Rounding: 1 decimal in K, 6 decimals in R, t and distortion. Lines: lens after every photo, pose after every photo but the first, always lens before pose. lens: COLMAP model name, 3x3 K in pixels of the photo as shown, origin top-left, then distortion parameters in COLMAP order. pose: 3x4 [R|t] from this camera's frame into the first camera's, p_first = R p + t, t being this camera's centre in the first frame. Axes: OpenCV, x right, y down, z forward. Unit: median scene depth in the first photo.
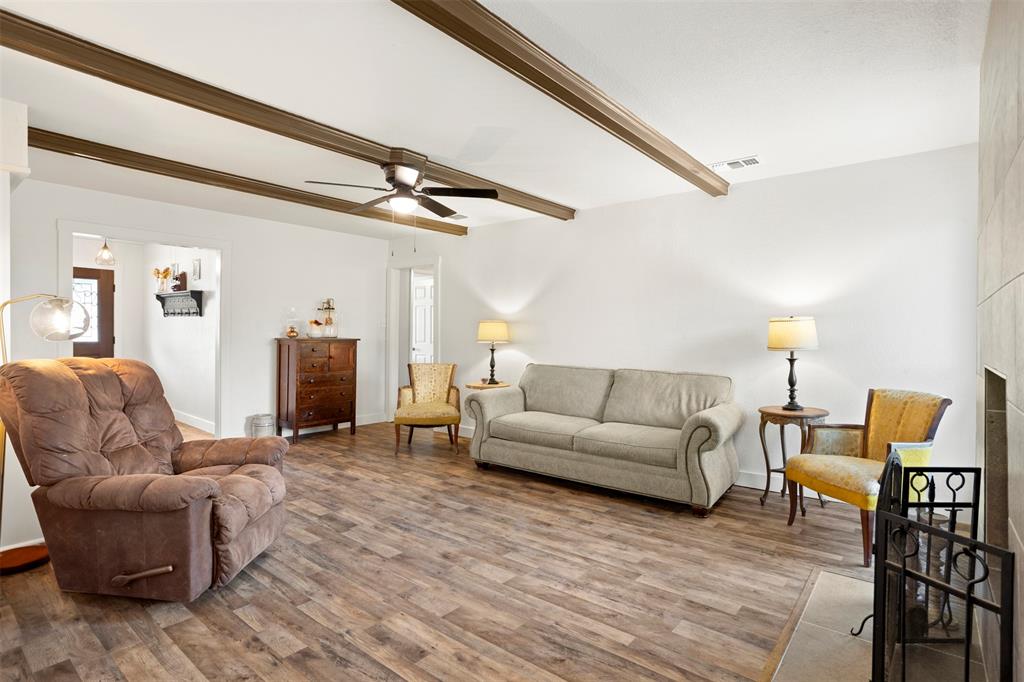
lens RADIAL K [[521.4, 0, 512.9], [0, 521.4, 340.3], [0, 0, 1]] dist [-0.024125, 0.004631]
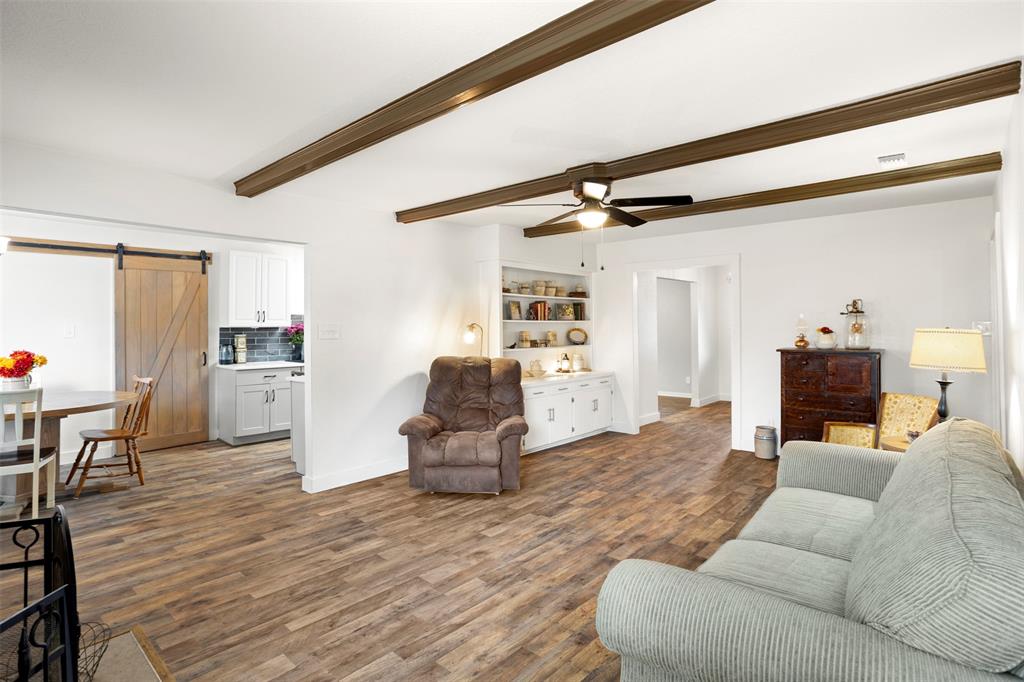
lens RADIAL K [[521.4, 0, 514.4], [0, 521.4, 333.7], [0, 0, 1]] dist [-0.024125, 0.004631]
pose [[-0.061137, -0.001077, -0.998129, 0.887076], [-0.006741, 0.999977, -0.000666, -0.046895], [0.998107, 0.006688, -0.061142, 1.038315]]
